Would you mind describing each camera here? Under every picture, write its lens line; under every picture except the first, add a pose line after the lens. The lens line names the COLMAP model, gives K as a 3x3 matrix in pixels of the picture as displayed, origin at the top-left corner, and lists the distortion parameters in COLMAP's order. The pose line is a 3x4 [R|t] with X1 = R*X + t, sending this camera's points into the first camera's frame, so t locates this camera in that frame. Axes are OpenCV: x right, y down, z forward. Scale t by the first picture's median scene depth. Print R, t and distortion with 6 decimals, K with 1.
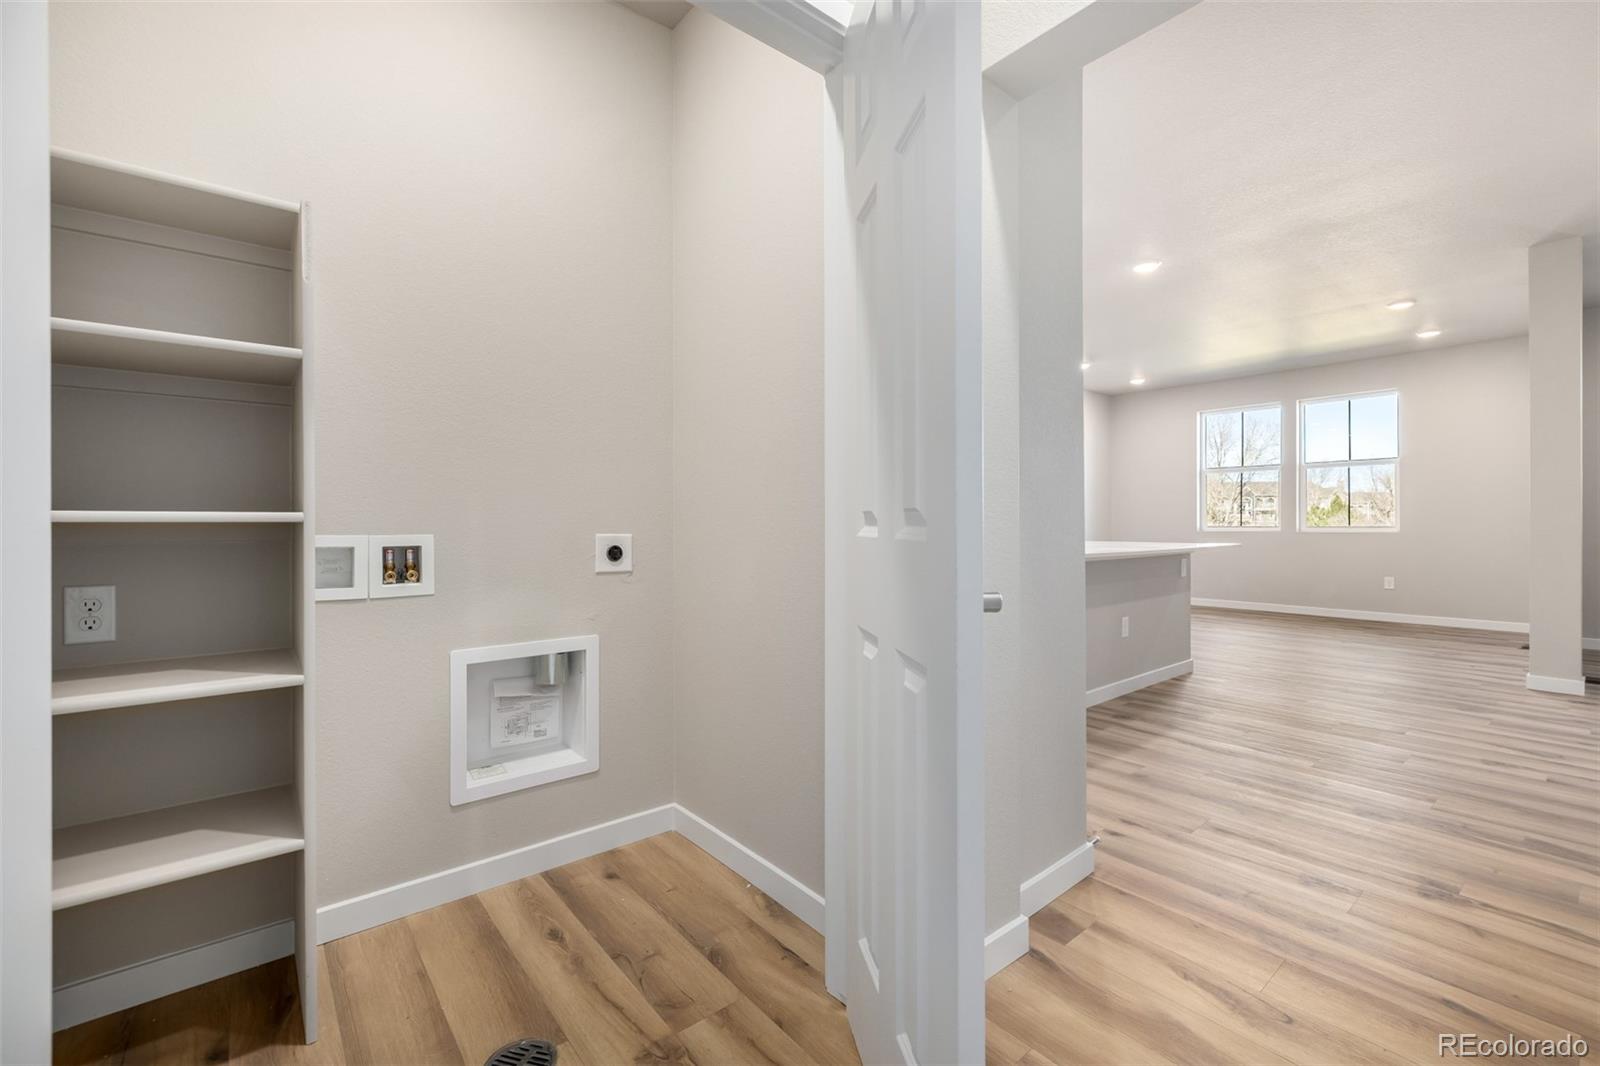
lens RADIAL K [[680.4, 0, 796.9], [0, 680.4, 519.3], [0, 0, 1]] dist [0.001566, -0.000031]
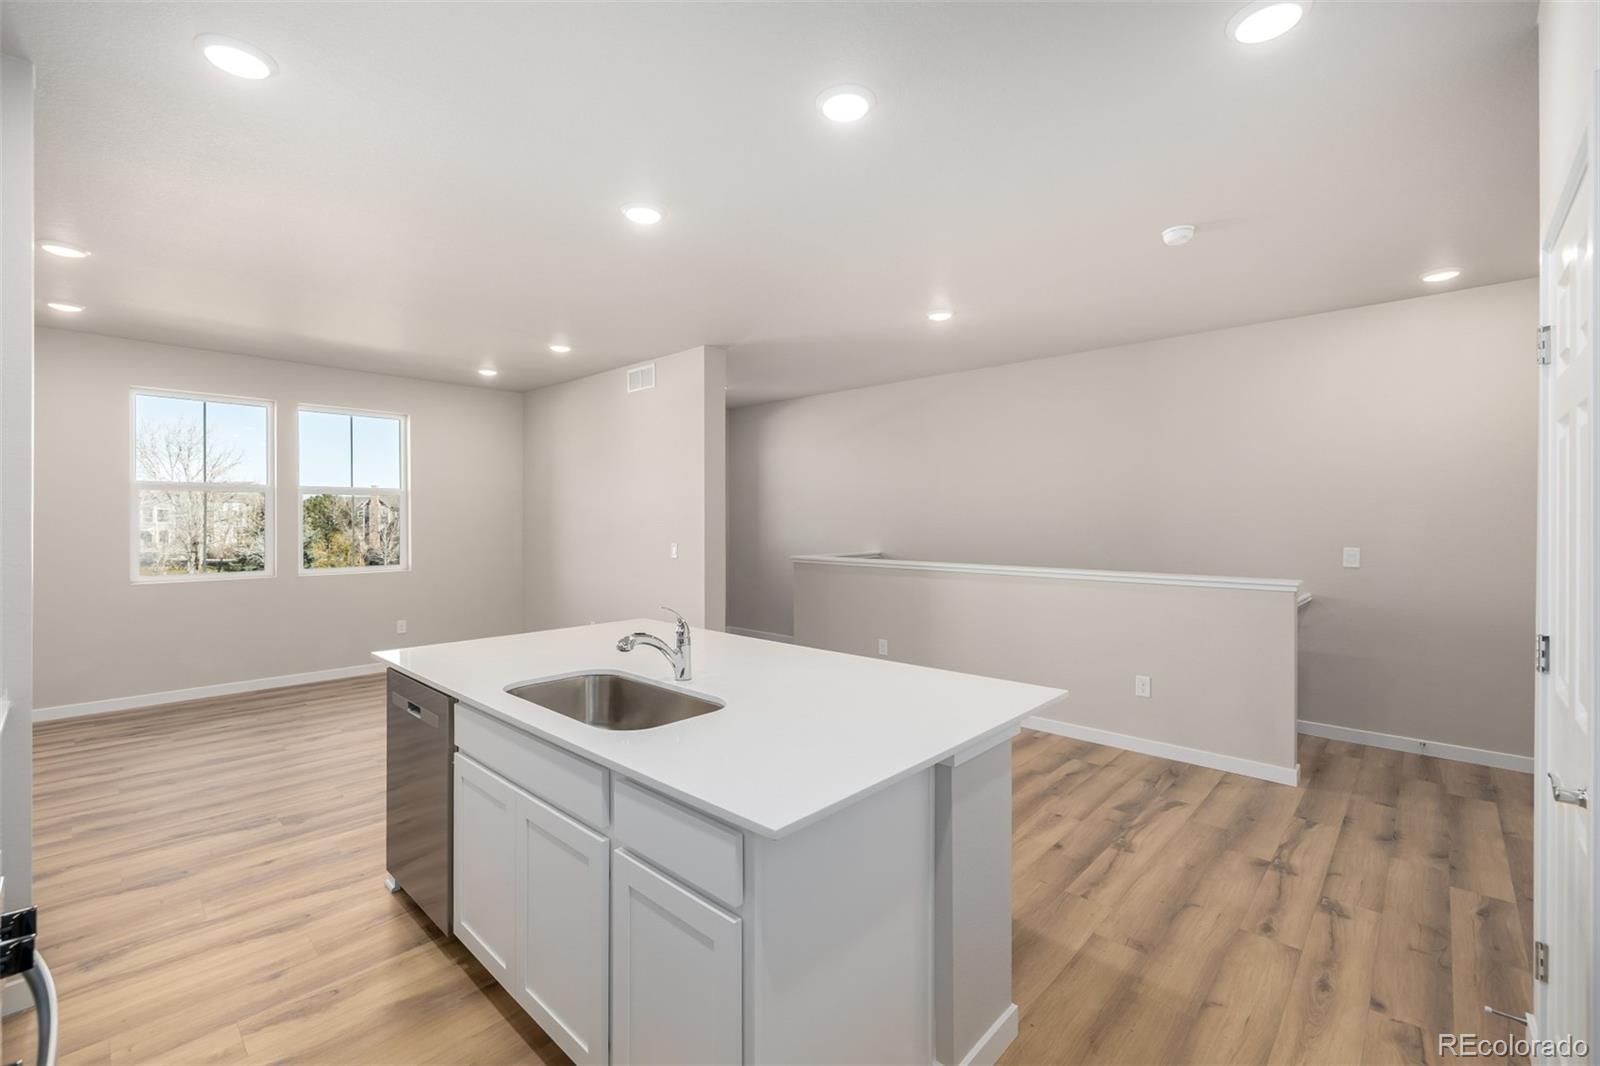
lens RADIAL K [[680.4, 0, 796.9], [0, 680.4, 519.3], [0, 0, 1]] dist [0.001566, -0.000031]
pose [[-0.122161, 0.000982, 0.992510, -0.147824], [-0.000497, 0.999999, -0.001051, -0.075765], [-0.992510, -0.000621, -0.122160, 0.892061]]
